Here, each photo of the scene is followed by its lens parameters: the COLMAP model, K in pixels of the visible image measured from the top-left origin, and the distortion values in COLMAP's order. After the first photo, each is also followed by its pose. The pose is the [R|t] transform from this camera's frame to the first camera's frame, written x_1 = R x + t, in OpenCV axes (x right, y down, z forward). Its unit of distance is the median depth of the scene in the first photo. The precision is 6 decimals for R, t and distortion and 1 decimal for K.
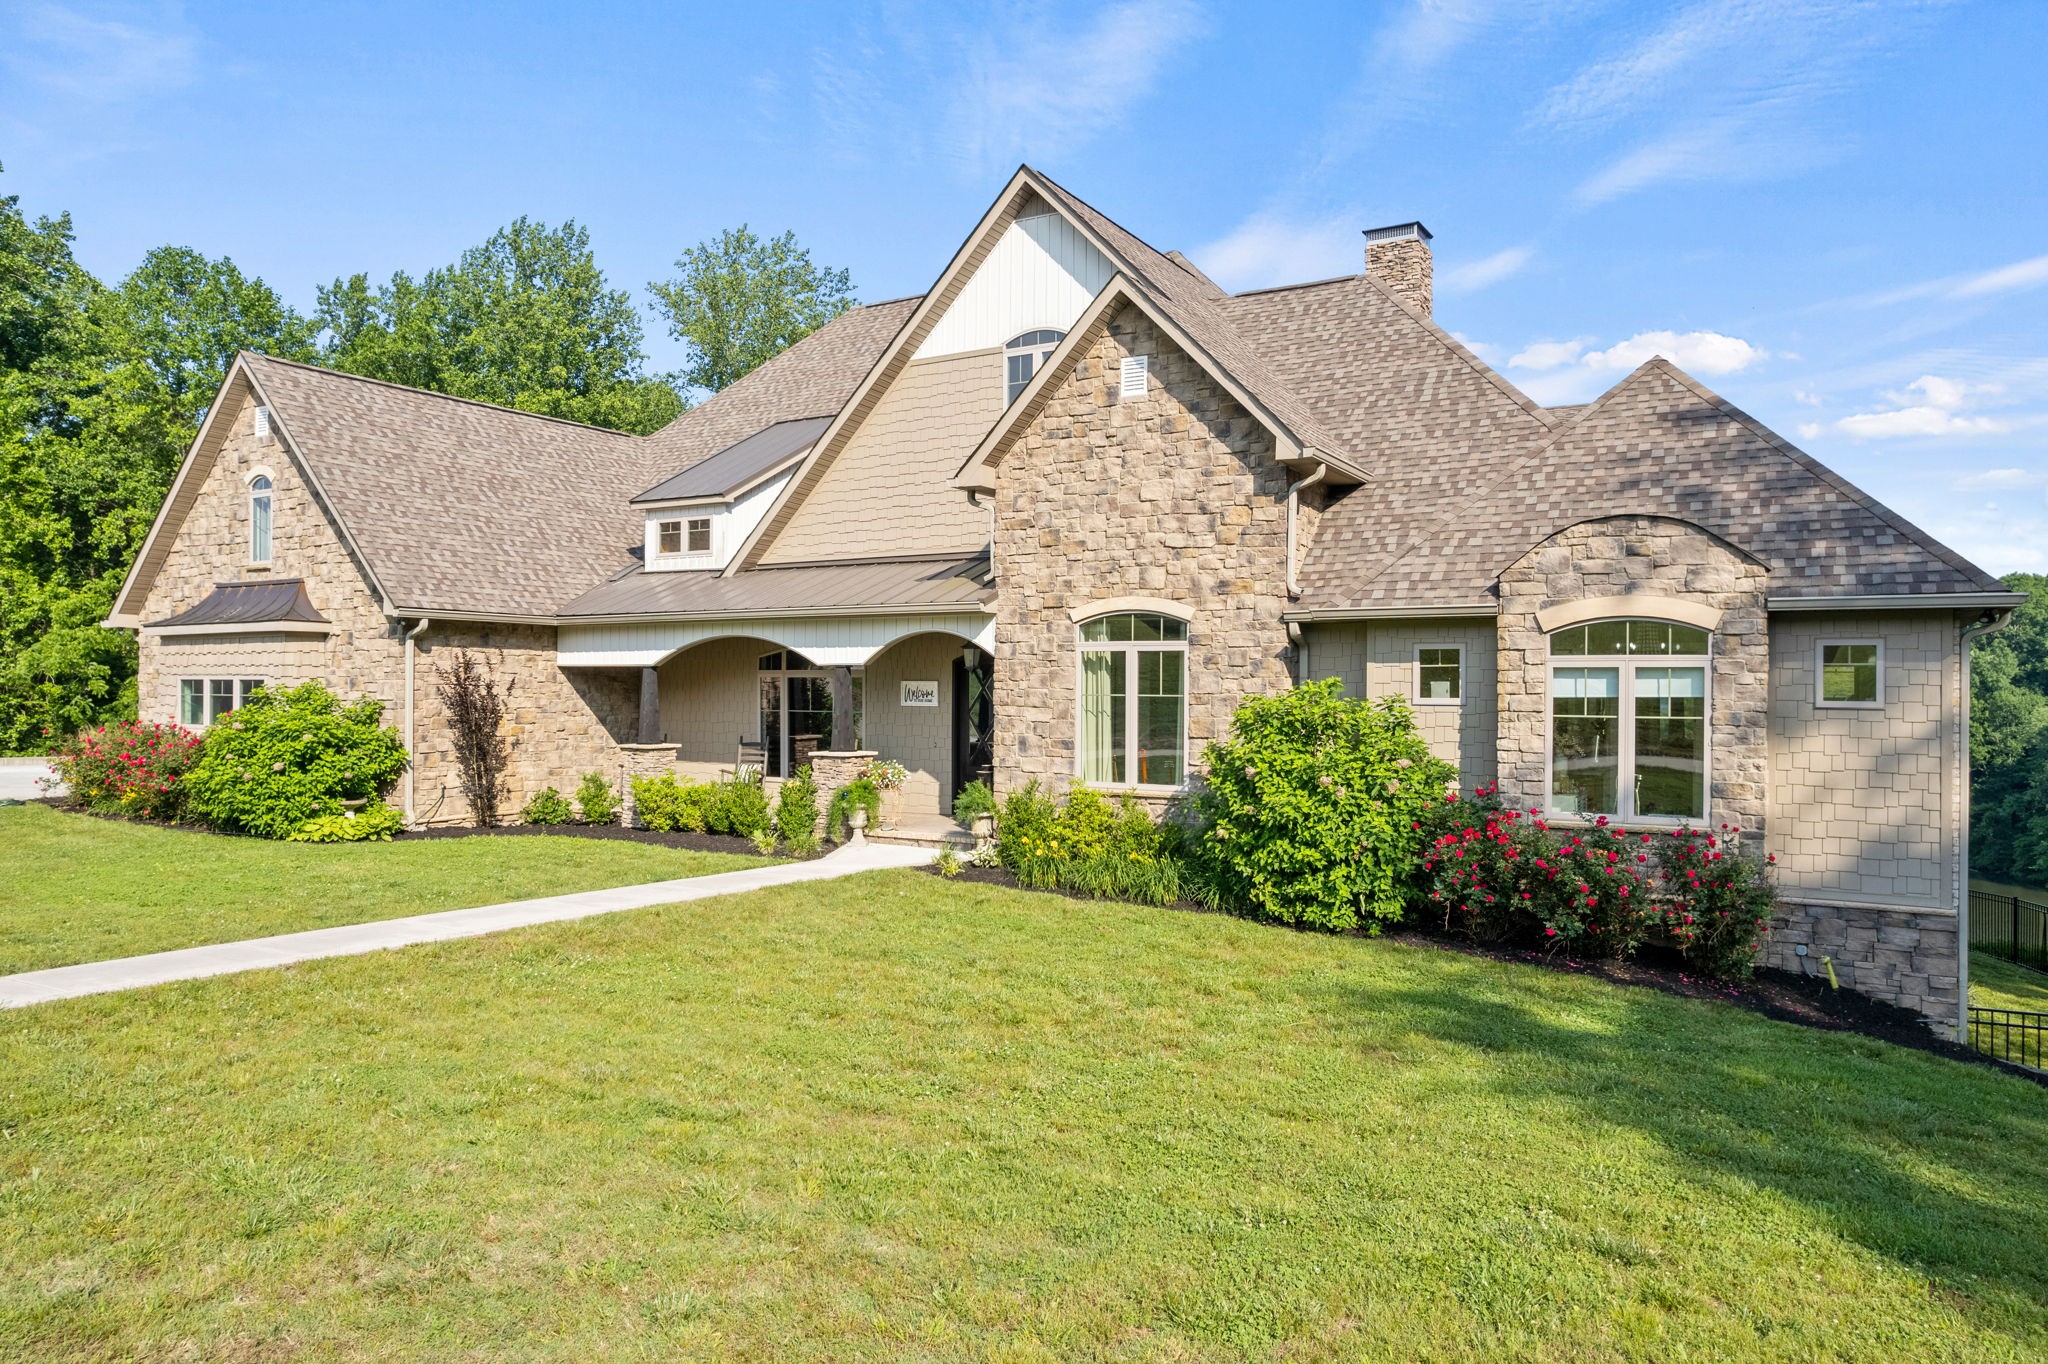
lens RADIAL K [[1323.2, 0, 1024.0], [0, 1323.2, 682.0], [0, 0, 1]] dist [-0.049830, -0.003018]
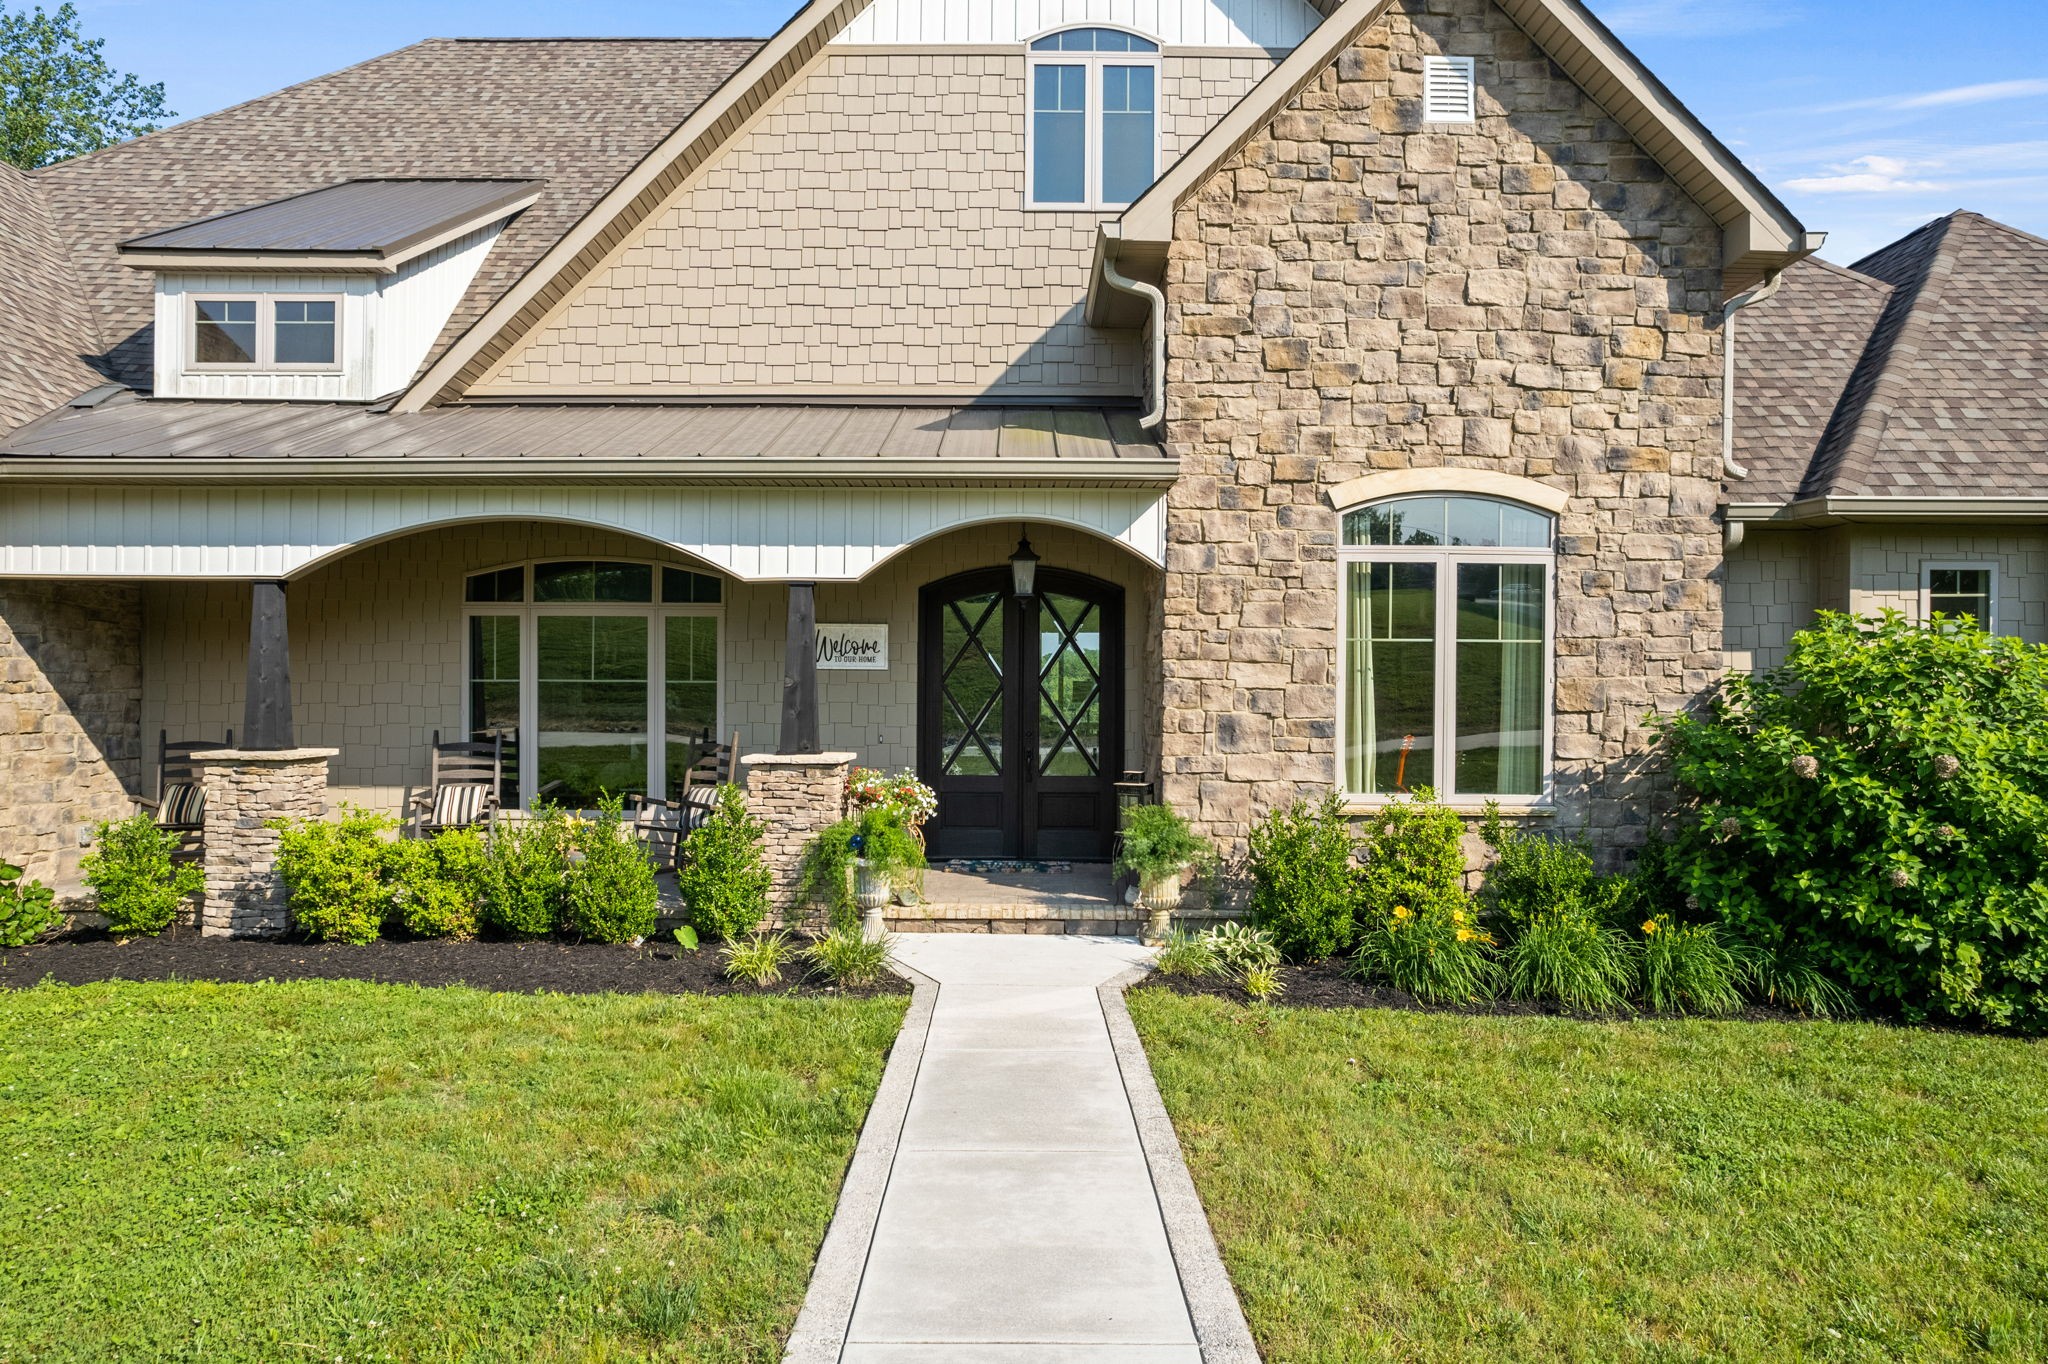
lens RADIAL K [[1343.2, 0, 1024.0], [0, 1343.2, 690.6], [0, 0, 1]] dist [-0.074950, 0.049183]
pose [[0.857962, -0.000081, 0.513713, -0.371550], [-0.003092, 0.999981, 0.005322, 0.029261], [-0.513704, -0.006154, 0.857946, 0.595603]]
